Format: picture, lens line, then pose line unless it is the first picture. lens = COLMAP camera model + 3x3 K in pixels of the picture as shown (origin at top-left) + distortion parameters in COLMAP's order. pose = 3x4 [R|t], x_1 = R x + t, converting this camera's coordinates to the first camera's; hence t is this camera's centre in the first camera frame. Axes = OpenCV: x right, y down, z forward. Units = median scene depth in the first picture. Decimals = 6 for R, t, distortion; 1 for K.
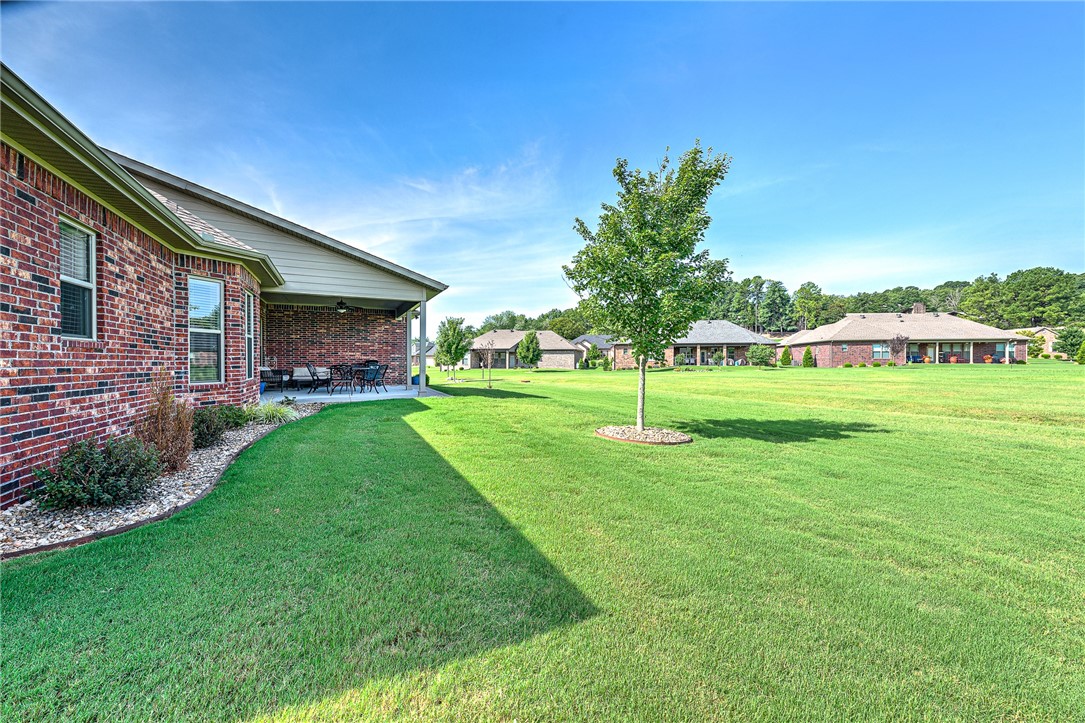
lens RADIAL K [[434.4, 0, 541.2], [0, 434.4, 360.2], [0, 0, 1]] dist [0.003911, -0.000639]
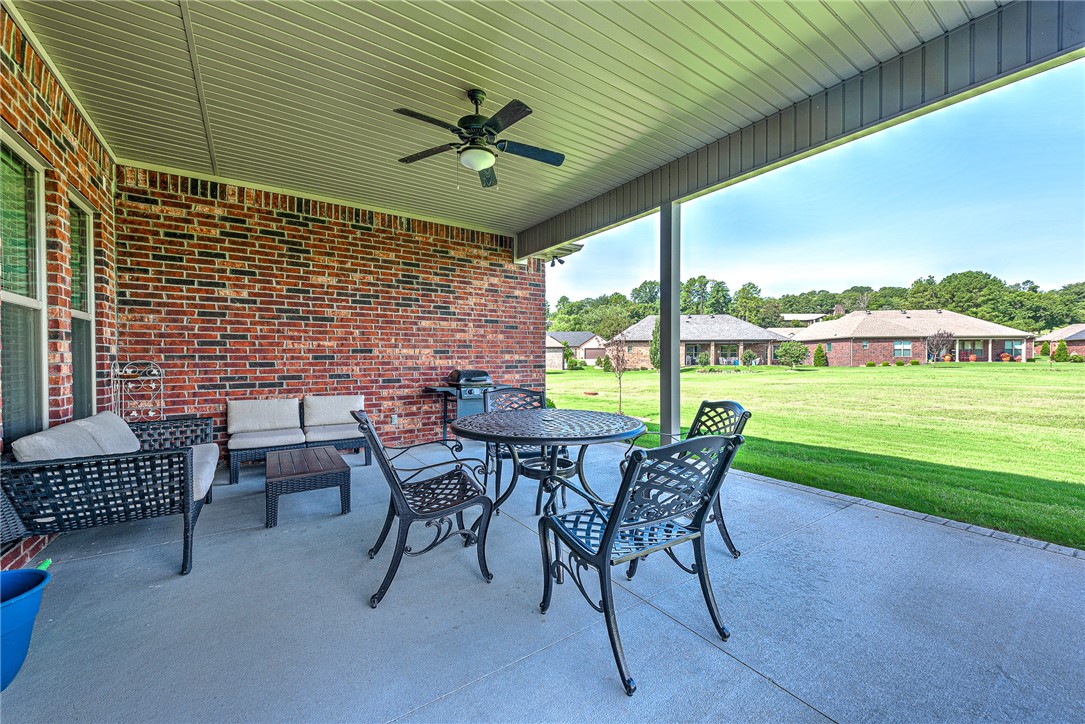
lens RADIAL K [[434.4, 0, 546.3], [0, 434.4, 361.4], [0, 0, 1]] dist [0.003911, -0.000639]
pose [[0.987603, -0.003899, 0.156921, -0.109183], [0.002732, 0.999967, 0.007650, -0.002806], [-0.156946, -0.007126, 0.987581, 0.183095]]
